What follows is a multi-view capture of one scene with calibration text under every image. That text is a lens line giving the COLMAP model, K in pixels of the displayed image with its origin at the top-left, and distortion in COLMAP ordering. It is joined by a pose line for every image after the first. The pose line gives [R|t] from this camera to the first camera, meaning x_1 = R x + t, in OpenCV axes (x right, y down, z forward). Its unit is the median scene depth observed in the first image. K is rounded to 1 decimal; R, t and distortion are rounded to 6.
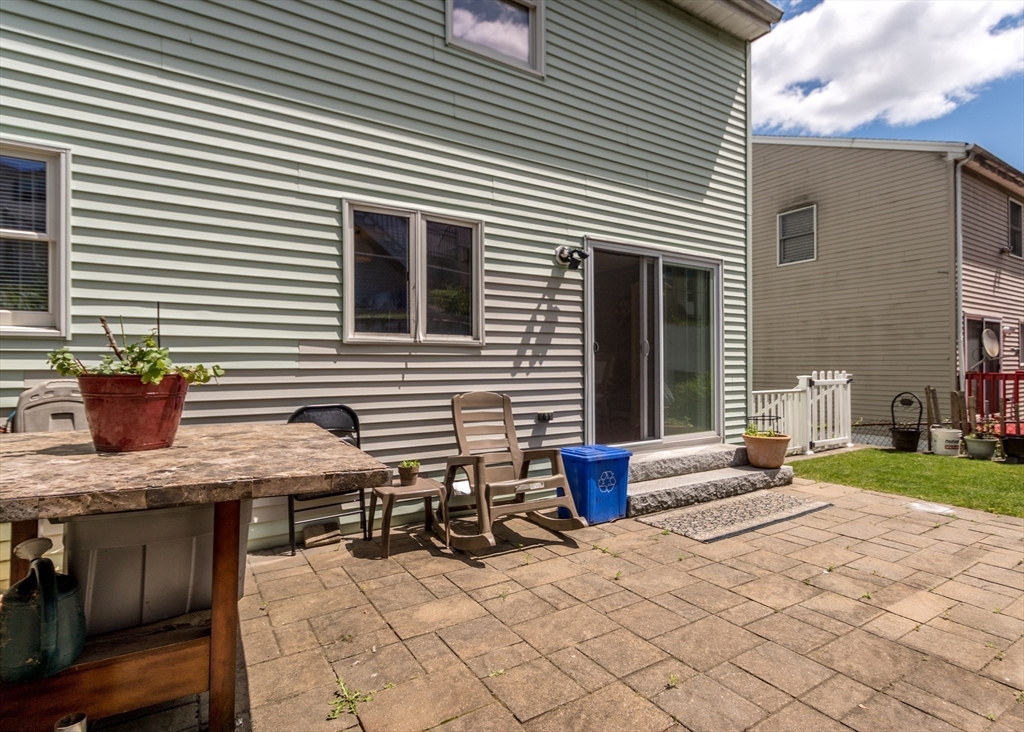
lens RADIAL K [[487.0, 0, 510.4], [0, 487.0, 362.5], [0, 0, 1]] dist [0.002500, 0.000117]
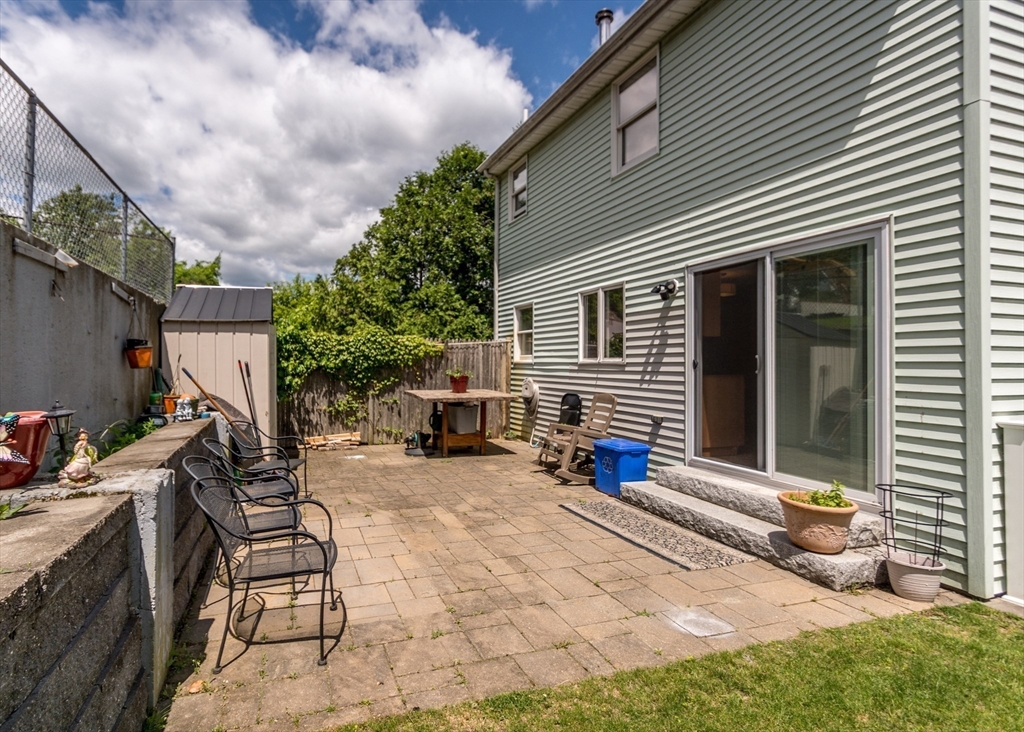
lens RADIAL K [[487.0, 0, 510.4], [0, 487.0, 362.5], [0, 0, 1]] dist [0.002500, 0.000117]
pose [[-0.095589, 0.000859, -0.995421, 1.403058], [-0.001160, 0.999999, 0.000975, -0.039185], [0.995420, 0.001248, -0.095587, 0.757872]]
